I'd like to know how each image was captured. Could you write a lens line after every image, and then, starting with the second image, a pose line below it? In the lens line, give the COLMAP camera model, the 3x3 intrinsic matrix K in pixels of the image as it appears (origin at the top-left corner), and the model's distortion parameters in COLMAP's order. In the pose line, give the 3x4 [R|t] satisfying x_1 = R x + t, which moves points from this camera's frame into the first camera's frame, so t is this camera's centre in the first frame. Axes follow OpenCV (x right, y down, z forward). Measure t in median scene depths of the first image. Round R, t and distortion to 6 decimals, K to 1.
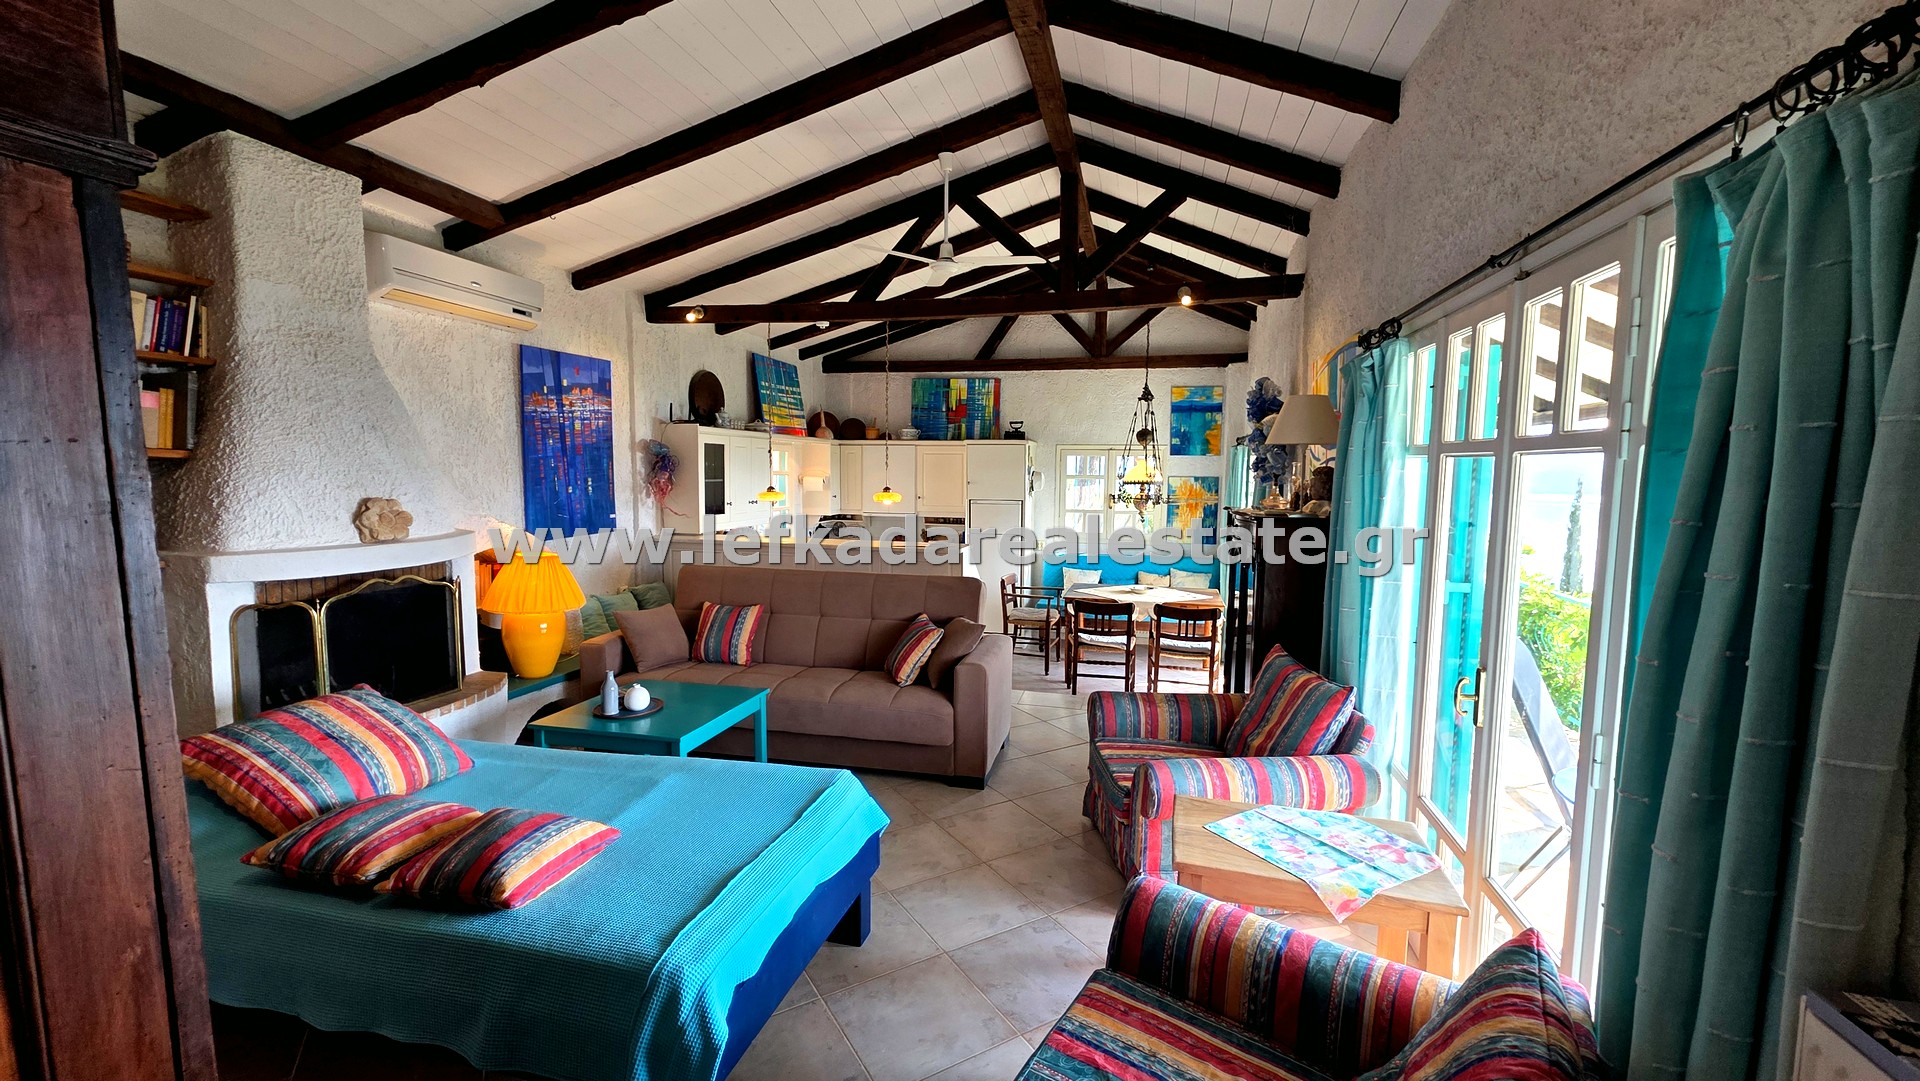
lens RADIAL K [[769.2, 0, 934.8], [0, 769.2, 542.8], [0, 0, 1]] dist [0.004583, 0.000504]
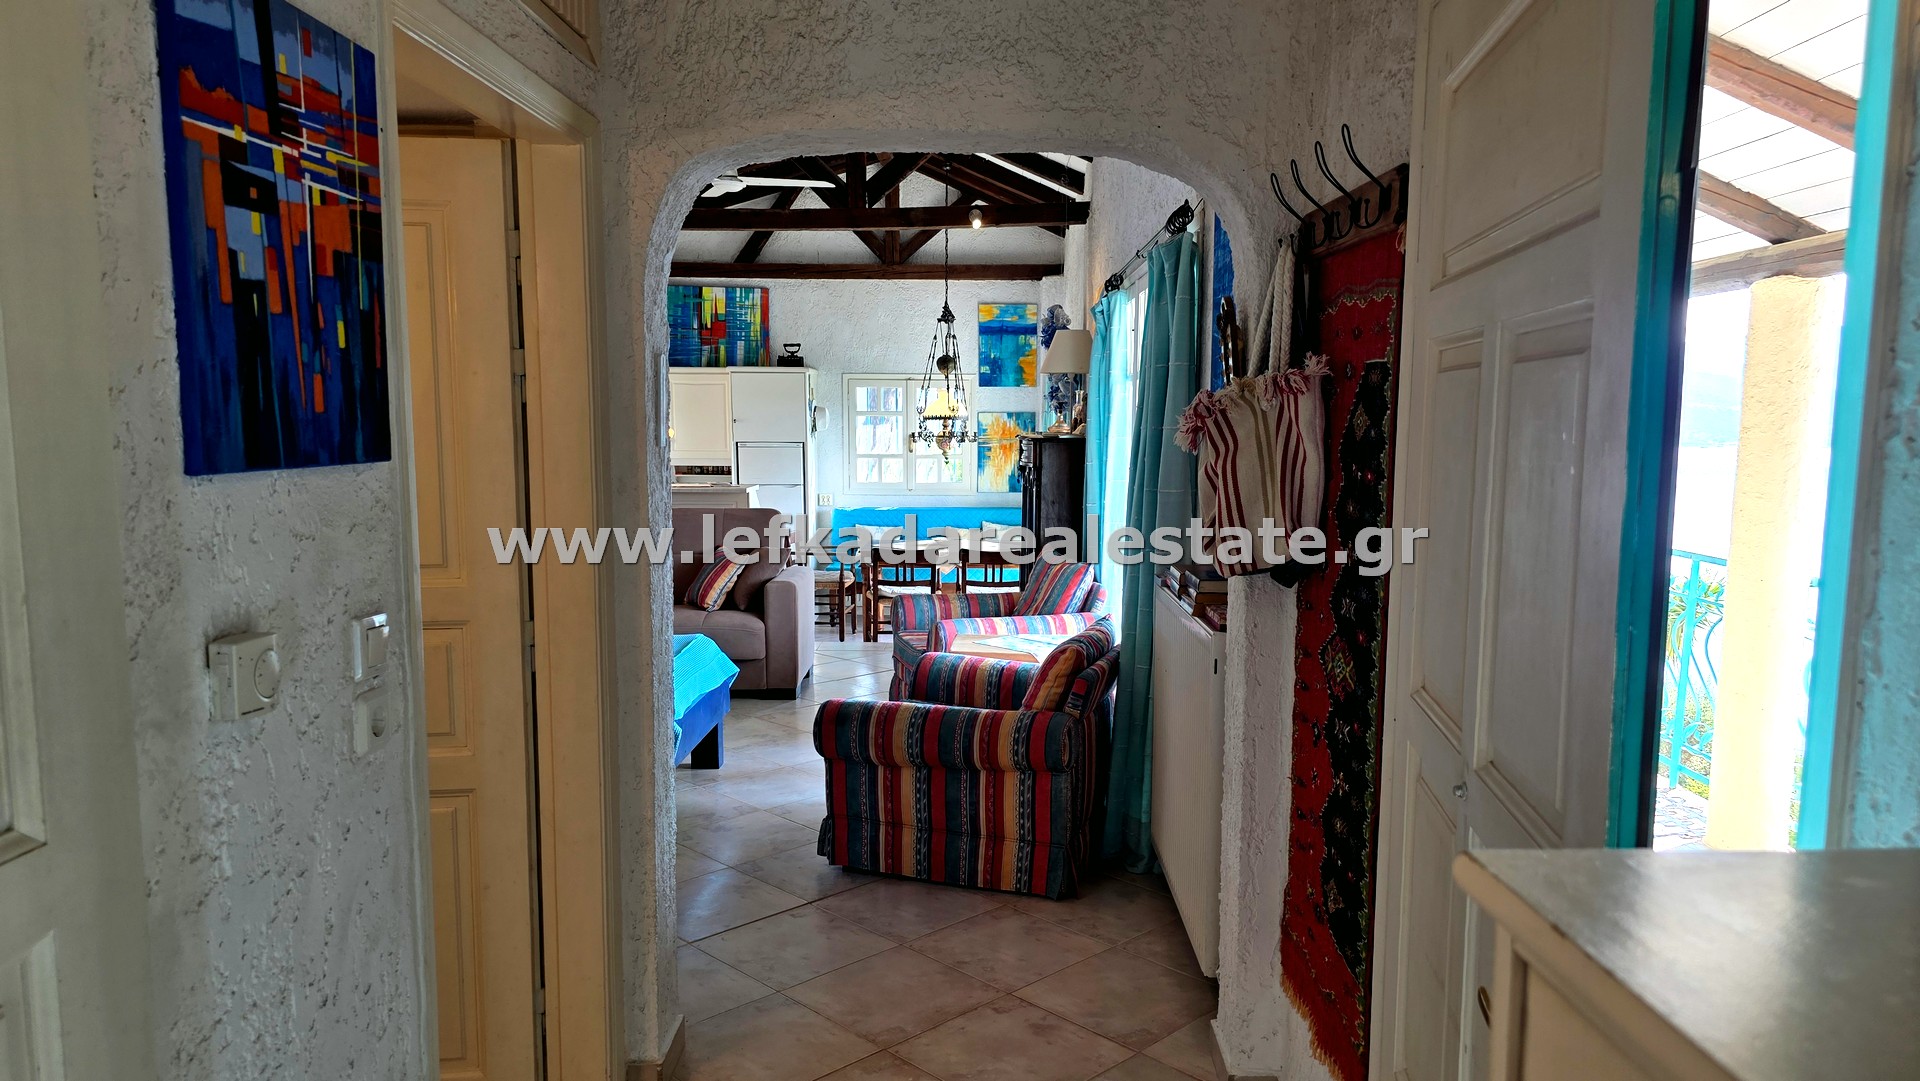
lens RADIAL K [[1293.3, 0, 968.8], [0, 1293.3, 550.7], [0, 0, 1]] dist [0.045536, -0.028143]
pose [[0.965290, -0.032724, 0.259123, -0.102547], [0.030398, 0.999454, 0.012978, 0.064048], [-0.259406, -0.004651, 0.965757, -0.492400]]
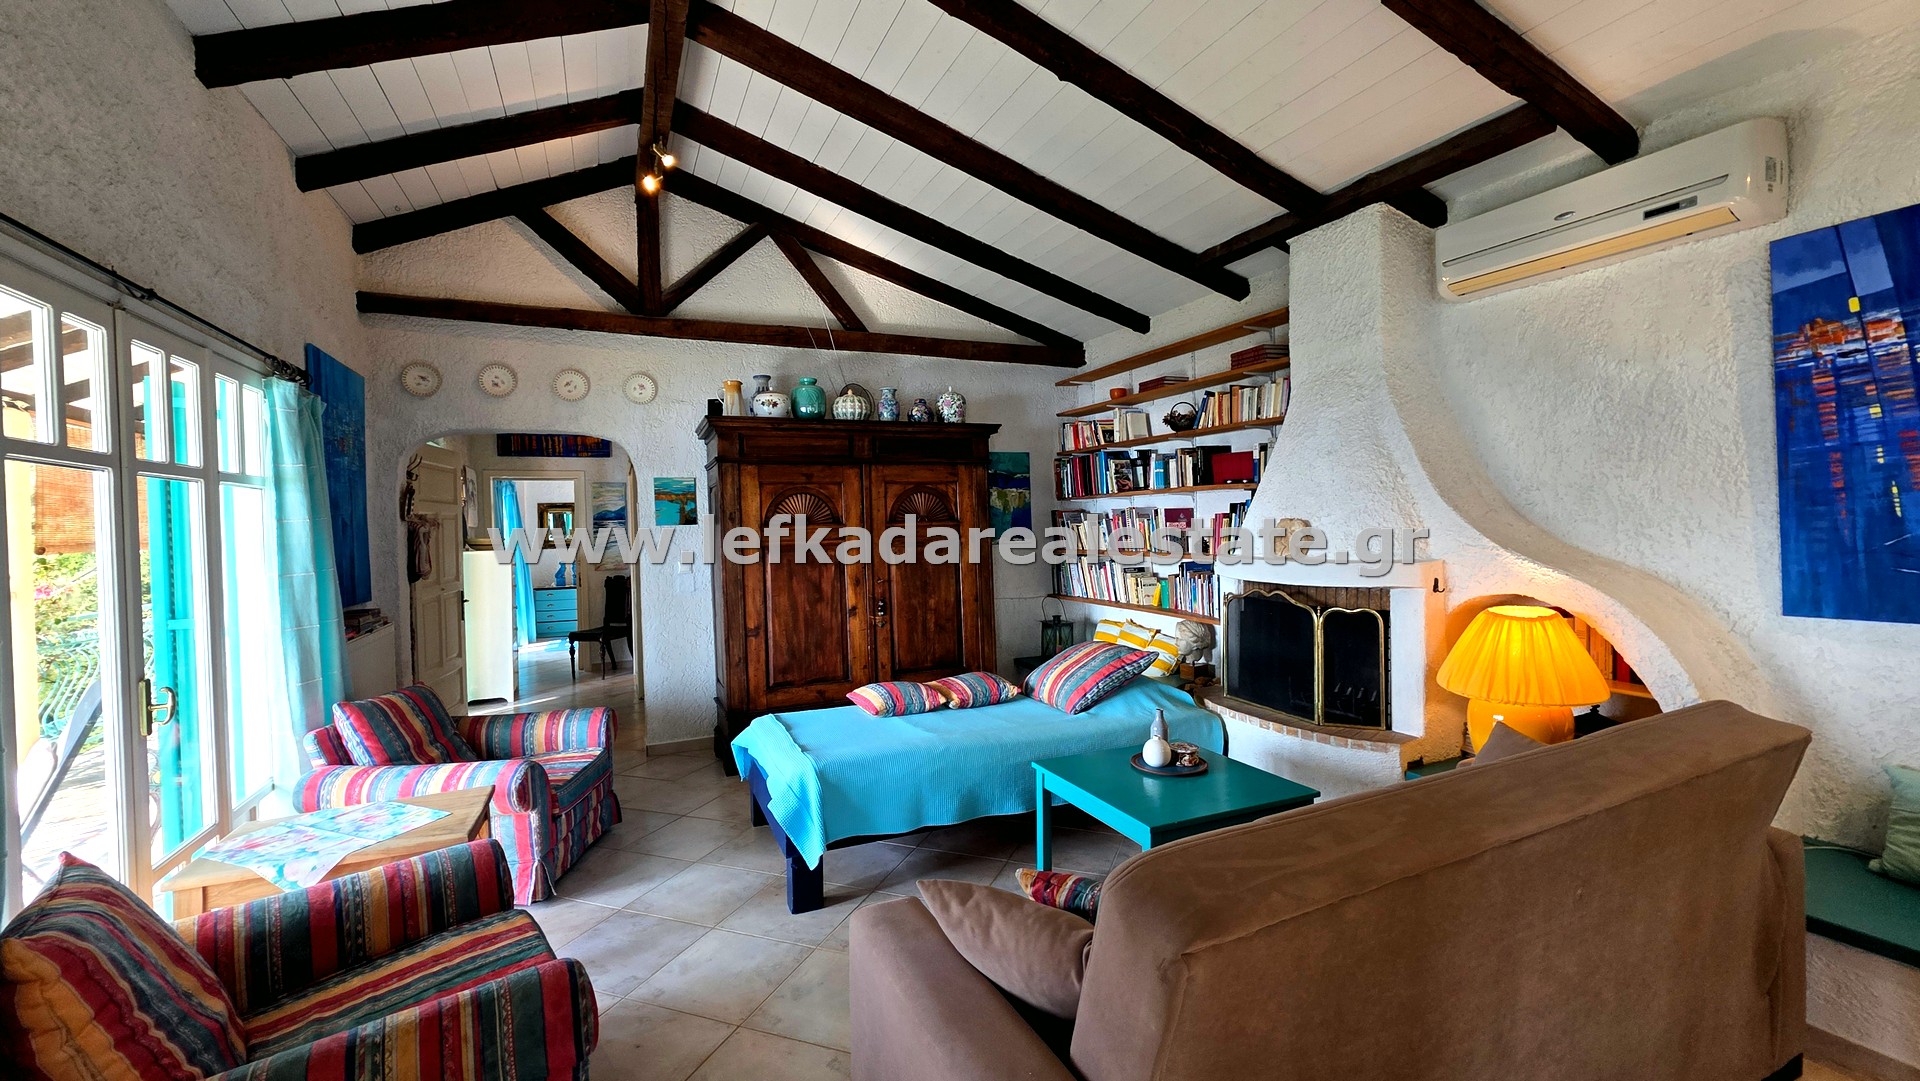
lens RADIAL K [[769.2, 0, 973.1], [0, 769.2, 540.0], [0, 0, 1]] dist [0.004583, 0.000504]
pose [[-0.751932, 0.022765, -0.658847, 0.189640], [-0.050222, 0.994521, 0.091682, -0.059039], [0.657325, 0.102027, -0.746669, 0.851451]]
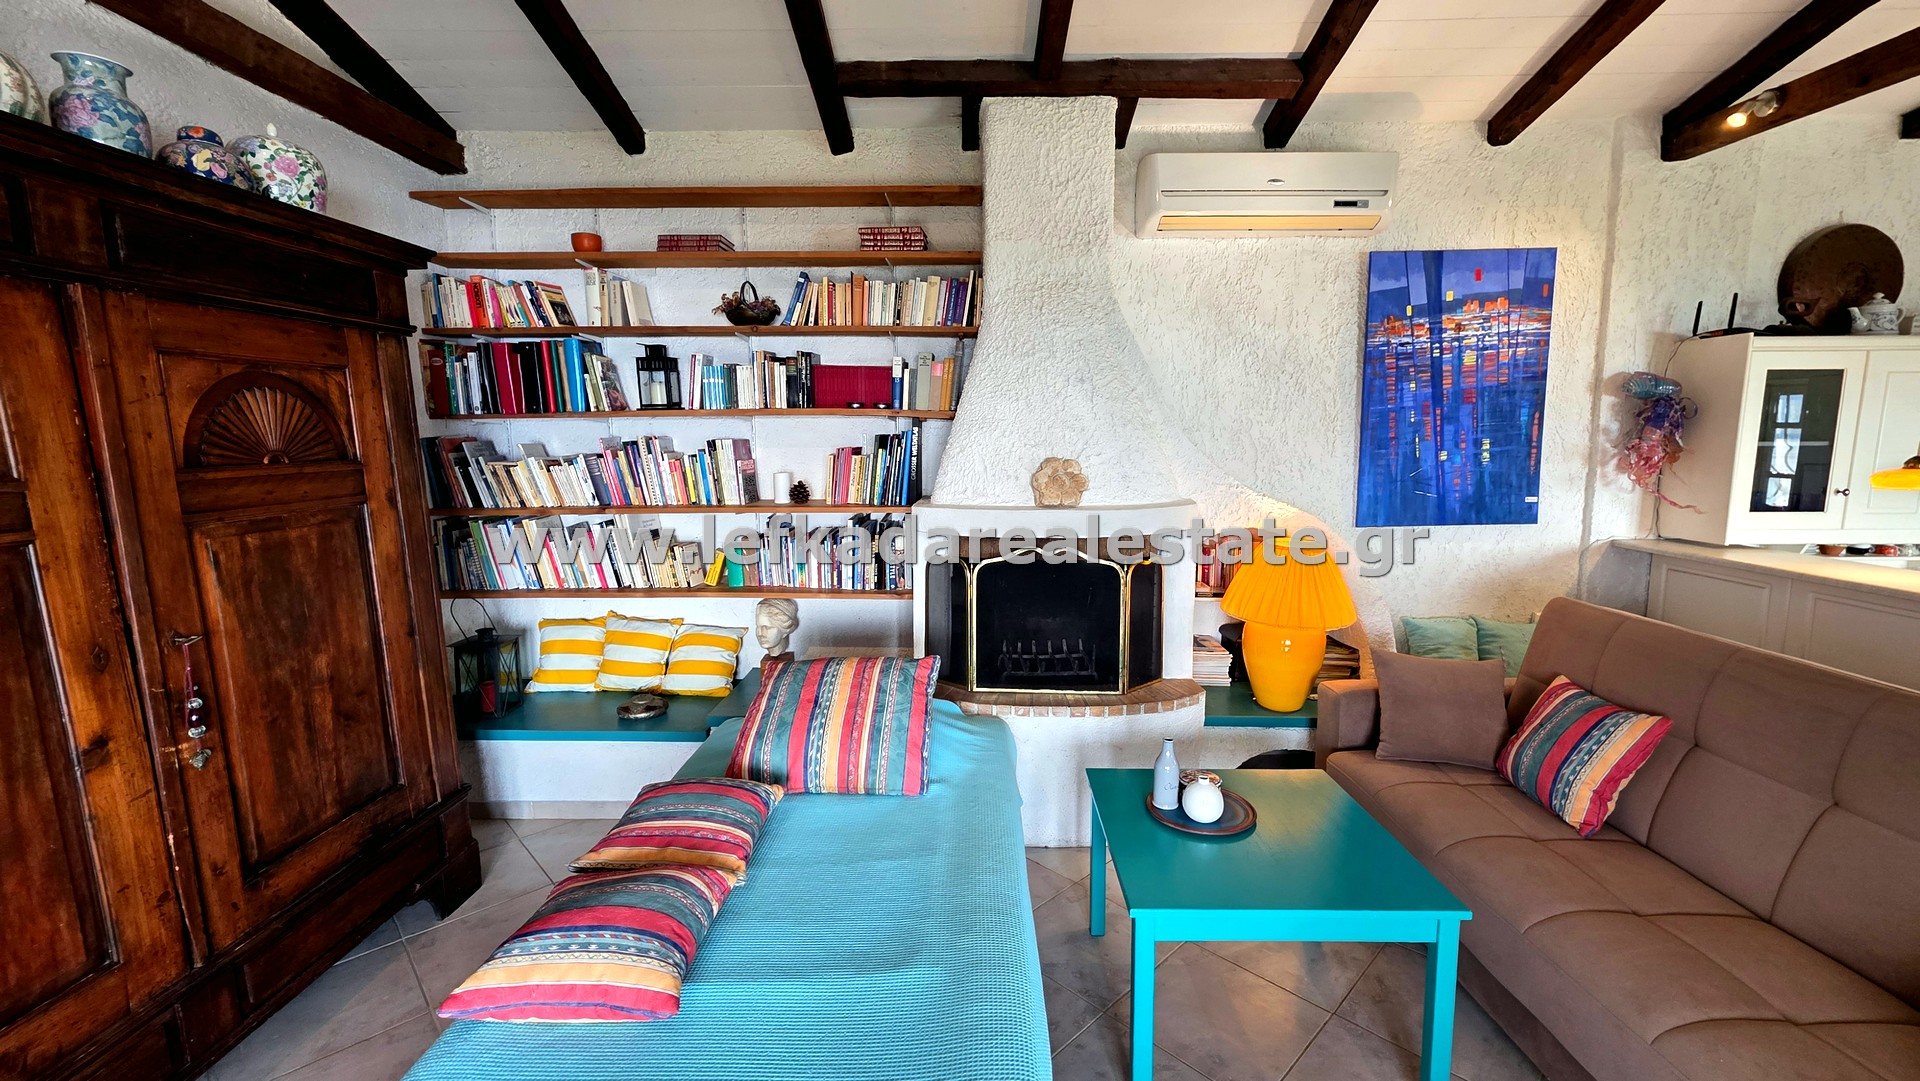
lens RADIAL K [[769.2, 0, 979.6], [0, 769.2, 532.4], [0, 0, 1]] dist [0.004583, 0.000504]
pose [[0.260837, 0.110659, -0.959020, 0.069190], [-0.085556, 0.992149, 0.091212, -0.025772], [0.961584, 0.058259, 0.268256, 0.379445]]
